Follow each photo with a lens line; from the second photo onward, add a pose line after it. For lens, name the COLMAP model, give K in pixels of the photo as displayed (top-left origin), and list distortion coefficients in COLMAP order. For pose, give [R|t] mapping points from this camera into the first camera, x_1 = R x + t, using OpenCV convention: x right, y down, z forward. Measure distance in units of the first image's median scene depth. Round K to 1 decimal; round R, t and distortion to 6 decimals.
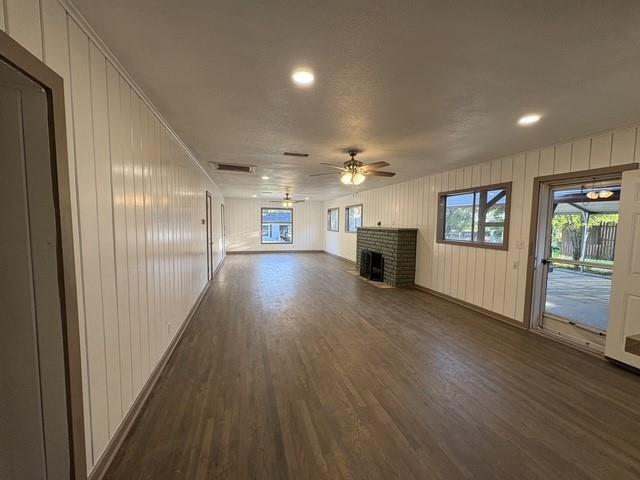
lens RADIAL K [[252.0, 0, 321.0], [0, 252.0, 239.2], [0, 0, 1]] dist [-0.000514, -0.000035]
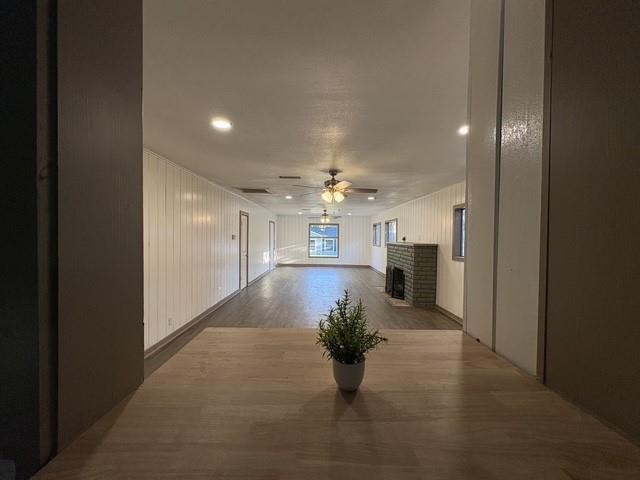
lens RADIAL K [[252.0, 0, 322.4], [0, 252.0, 241.4], [0, 0, 1]] dist [-0.000514, -0.000035]
pose [[0.961963, 0.004898, -0.273136, 0.192910], [-0.018222, 0.998763, -0.046266, -0.001861], [0.272572, 0.049483, 0.960862, -0.011090]]
